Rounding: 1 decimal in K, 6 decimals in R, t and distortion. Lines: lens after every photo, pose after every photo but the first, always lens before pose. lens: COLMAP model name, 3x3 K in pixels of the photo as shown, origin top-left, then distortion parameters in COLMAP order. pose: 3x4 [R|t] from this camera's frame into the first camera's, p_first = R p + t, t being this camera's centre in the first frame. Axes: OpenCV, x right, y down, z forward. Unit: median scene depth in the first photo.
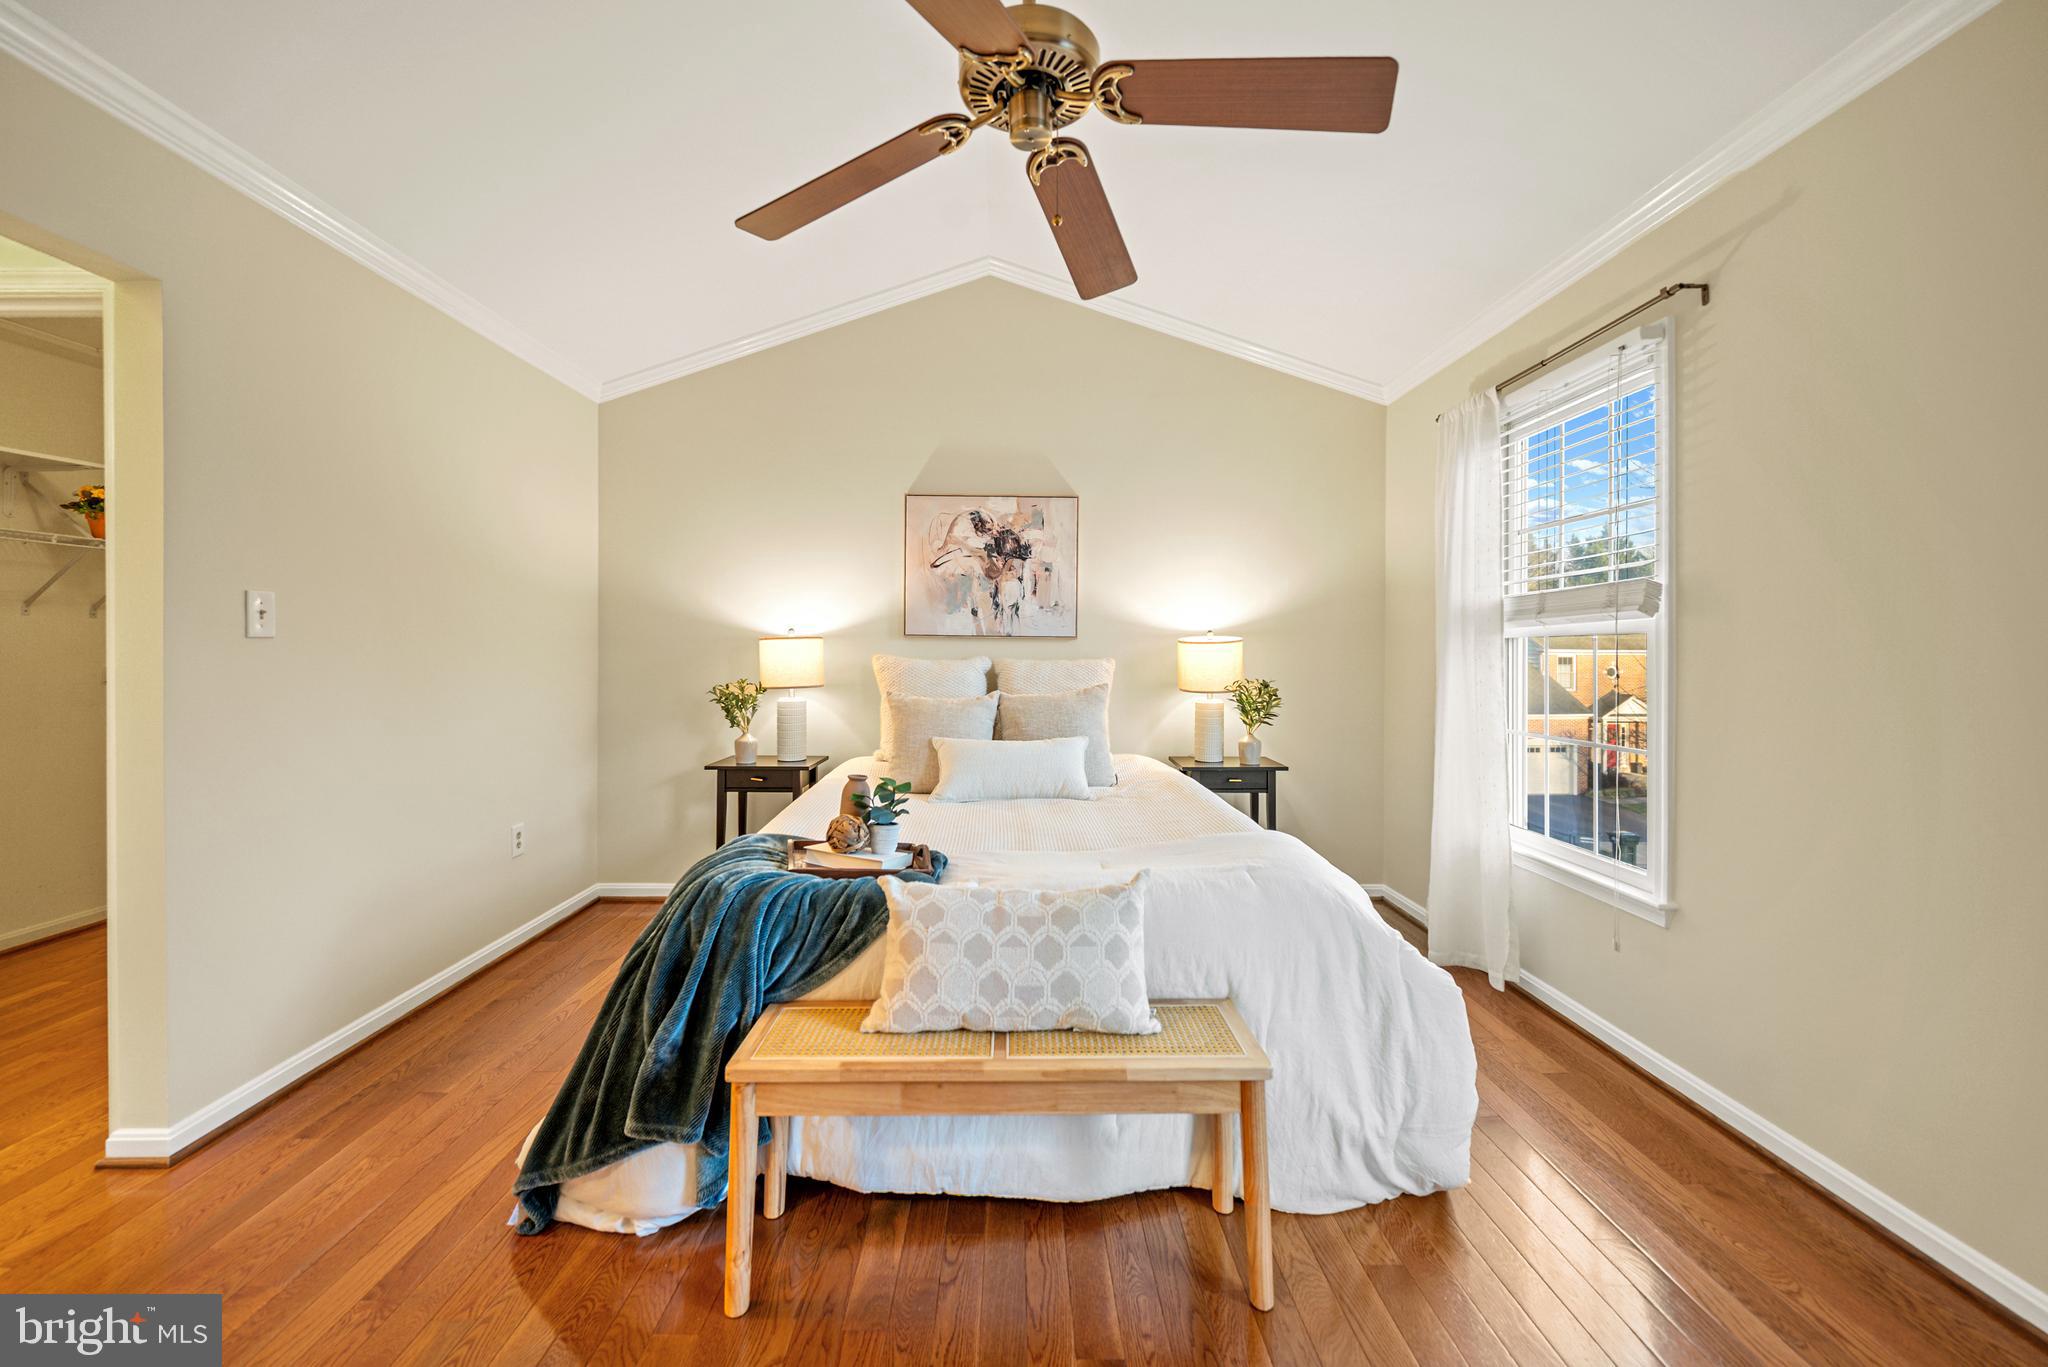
lens RADIAL K [[826.9, 0, 1017.1], [0, 826.9, 640.0], [0, 0, 1]] dist [-0.000762, -0.000172]
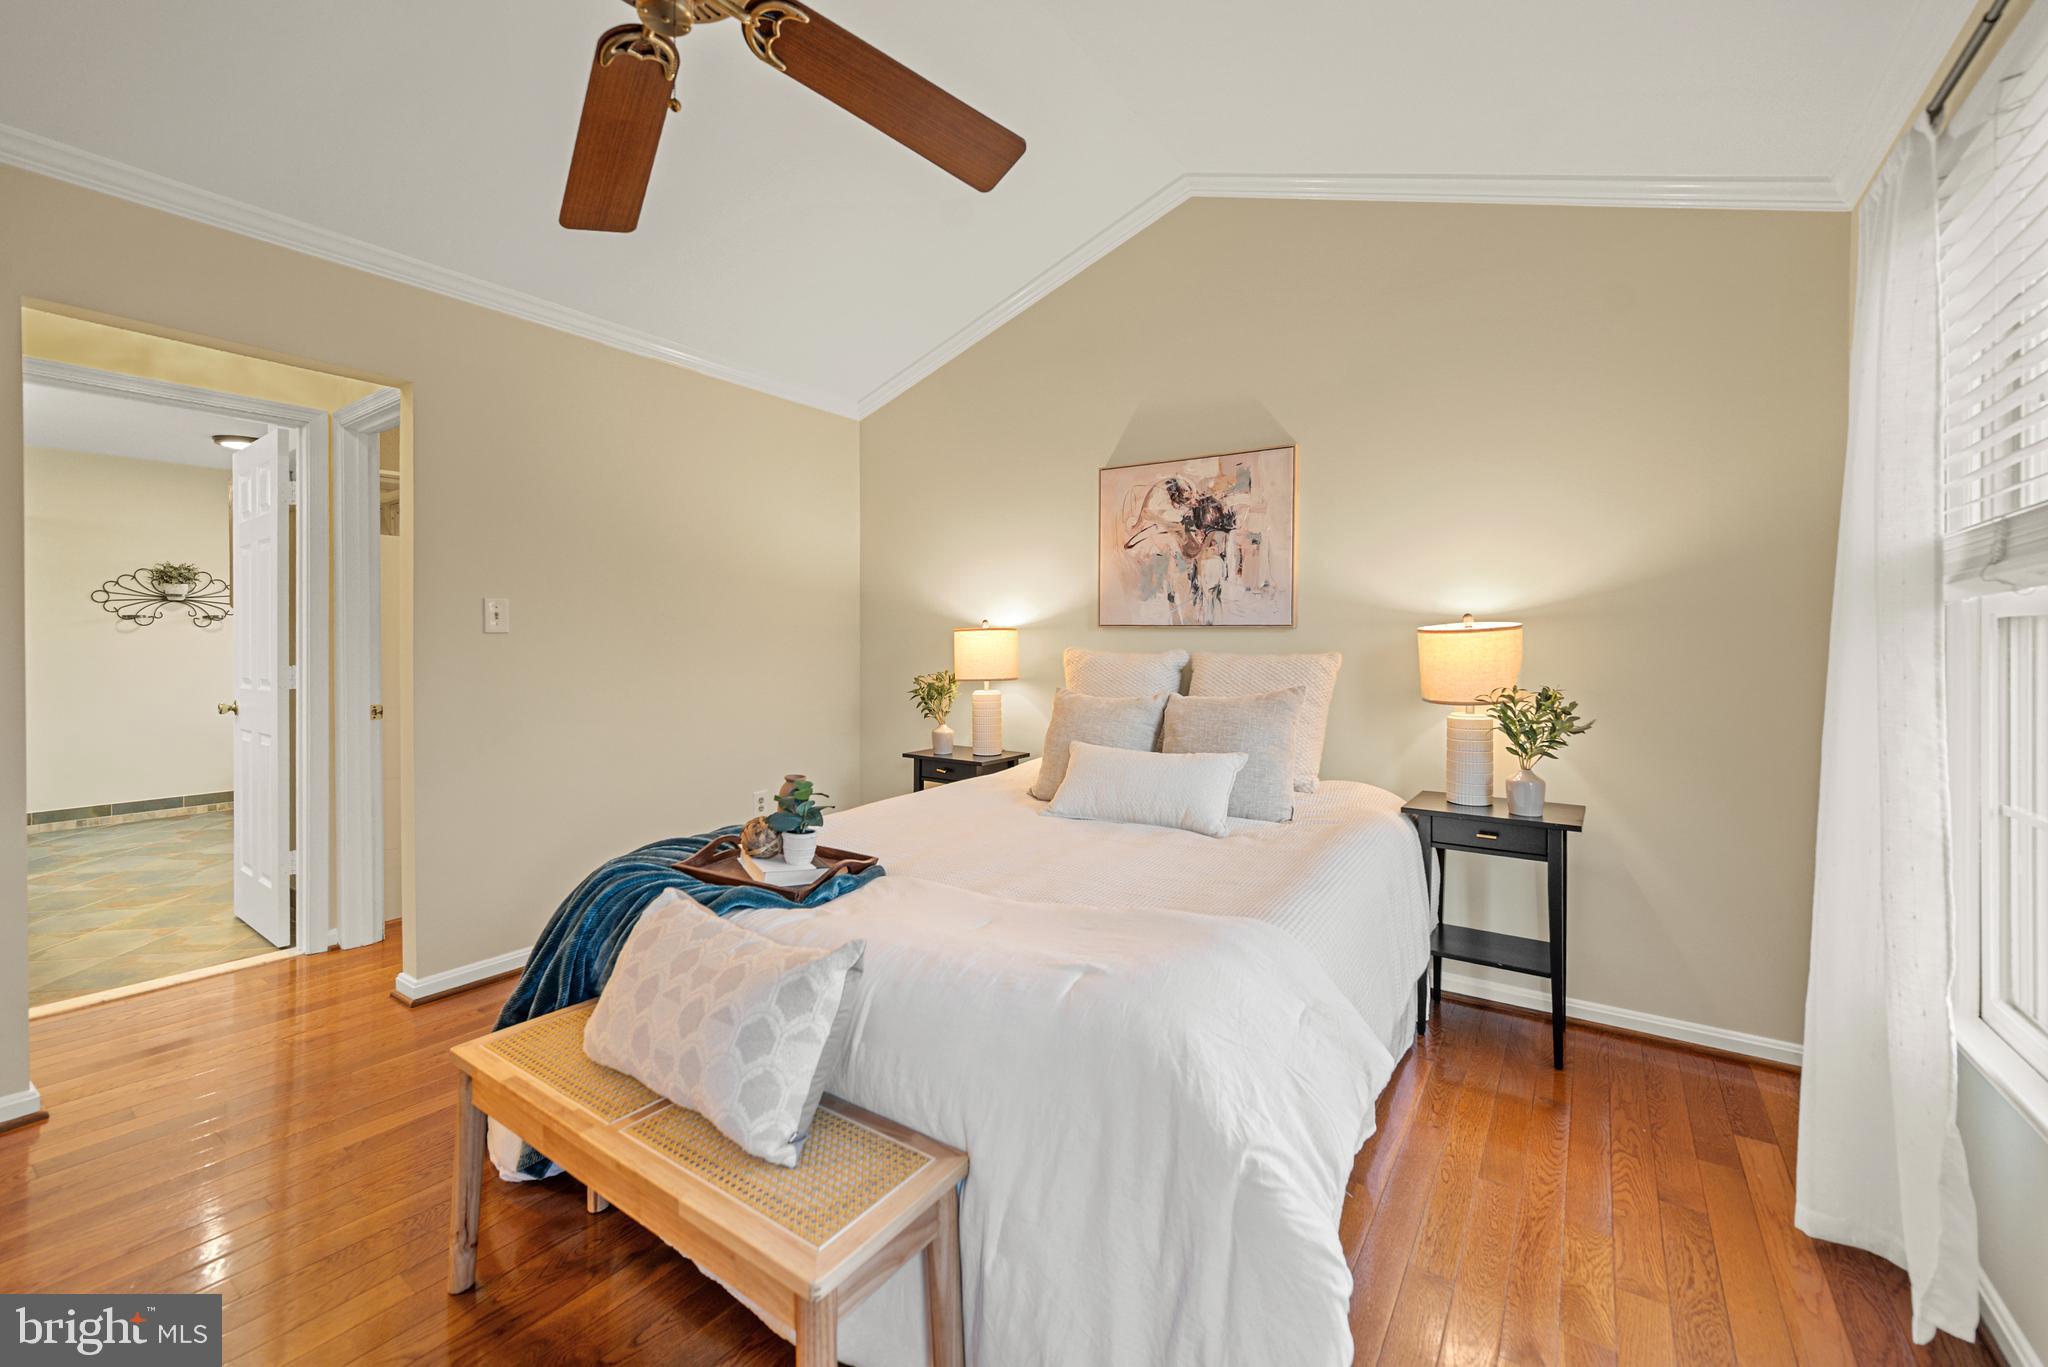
lens RADIAL K [[826.3, 0, 1029.0], [0, 826.3, 633.7], [0, 0, 1]] dist [-0.001512, -0.000042]
pose [[0.819407, -0.005762, -0.573184, 0.320795], [0.007201, 0.999974, 0.000242, 0.002330], [0.573168, -0.004326, 0.819427, 0.220777]]
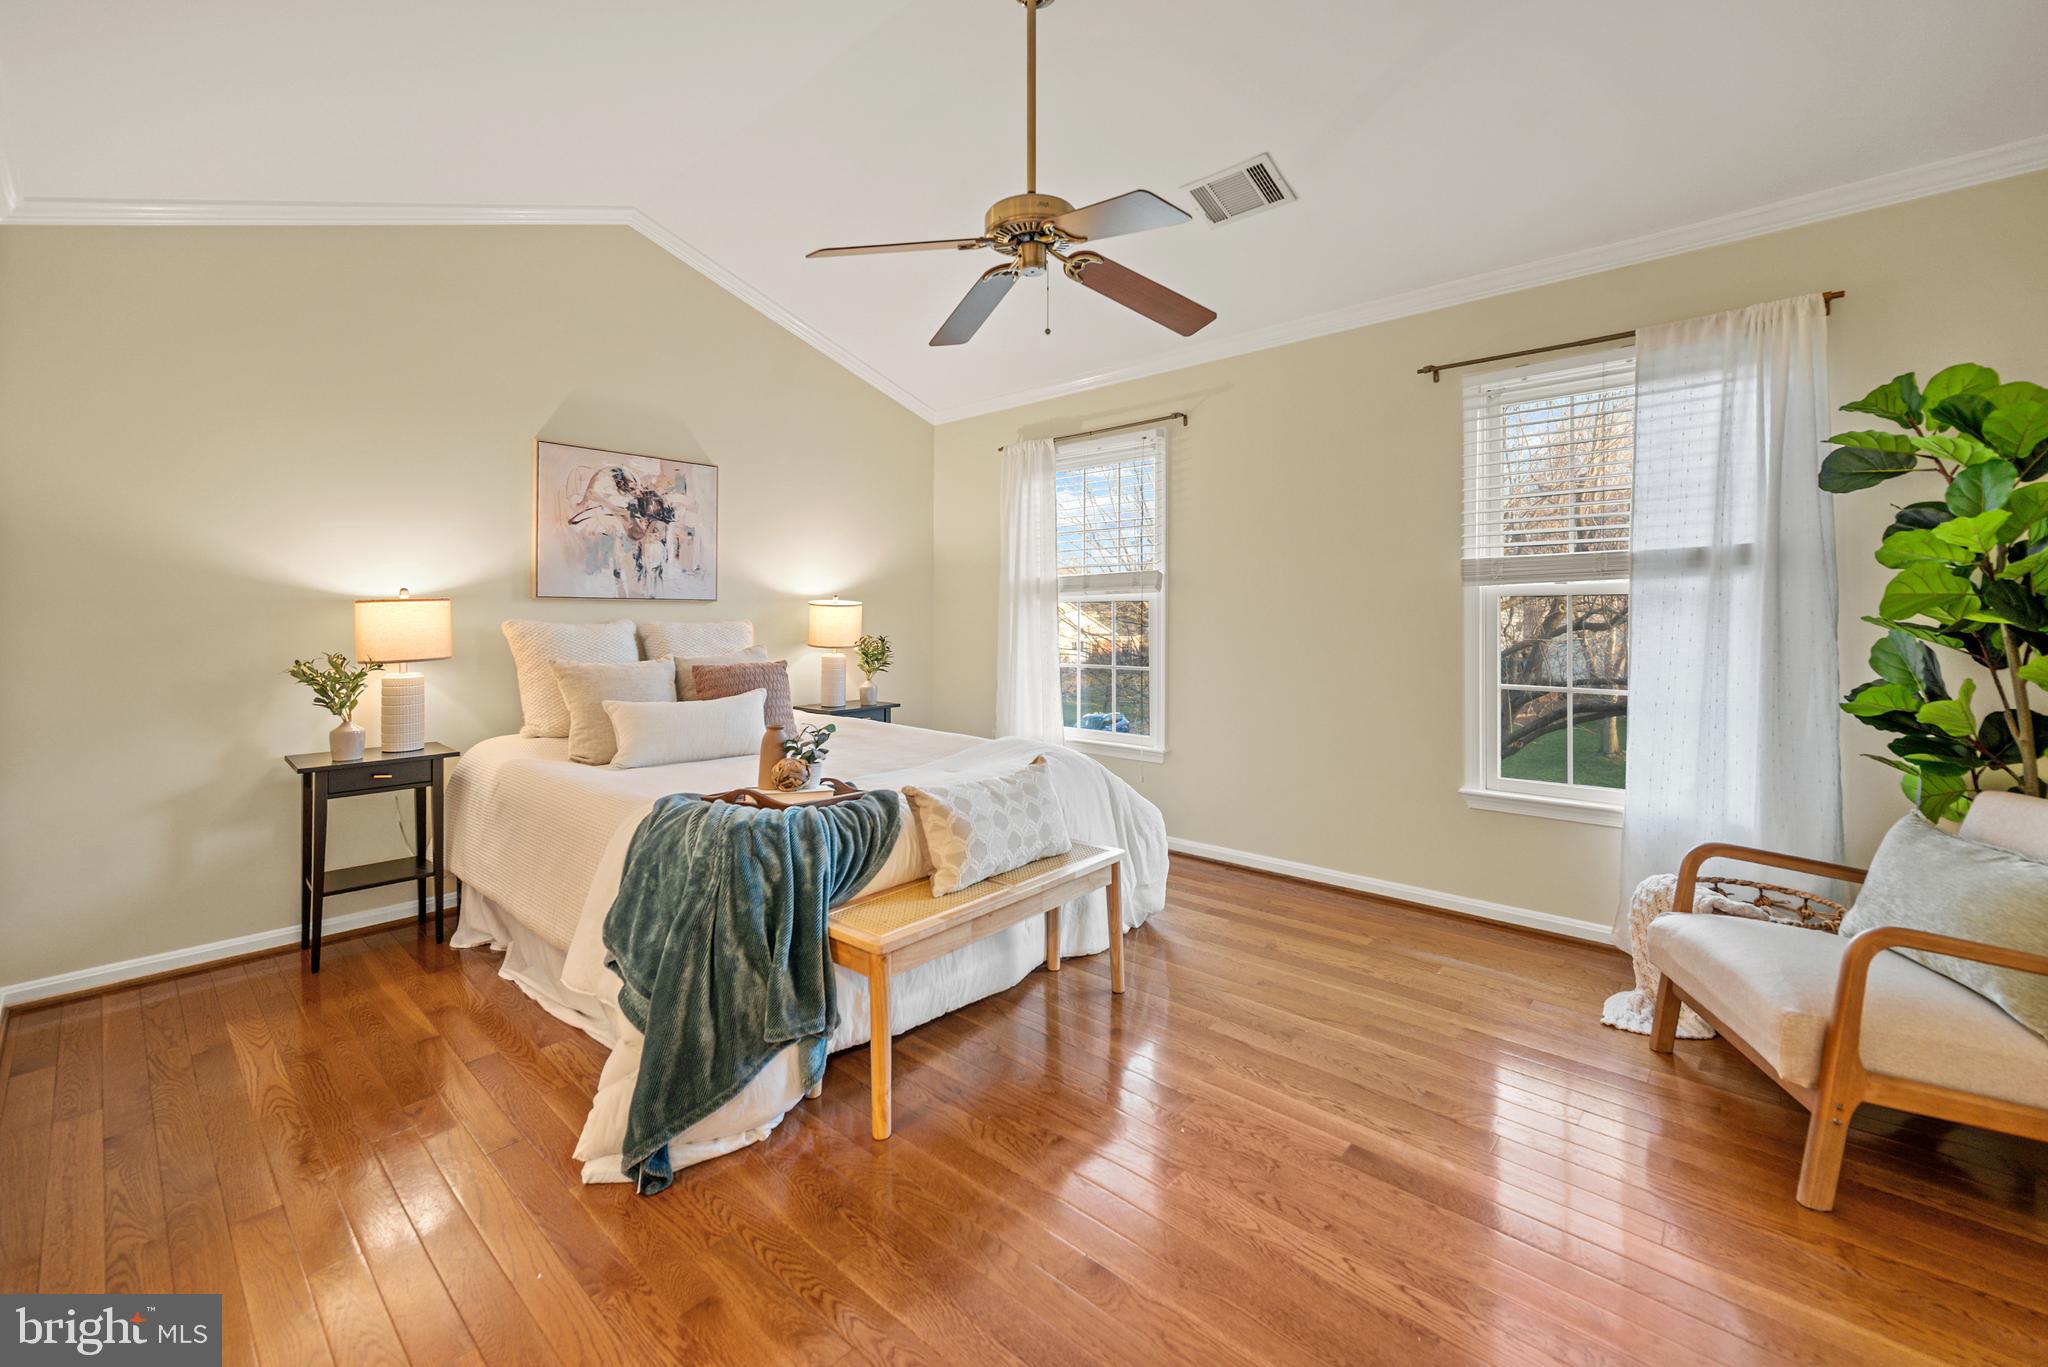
lens RADIAL K [[839.8, 0, 1031.0], [0, 839.8, 602.5], [0, 0, 1]] dist [-0.001396, 0.000089]
pose [[0.670247, 0.003110, 0.742131, -0.458645], [-0.003686, 0.999993, -0.000861, -0.000918], [-0.742129, -0.002158, 0.670254, -0.010053]]
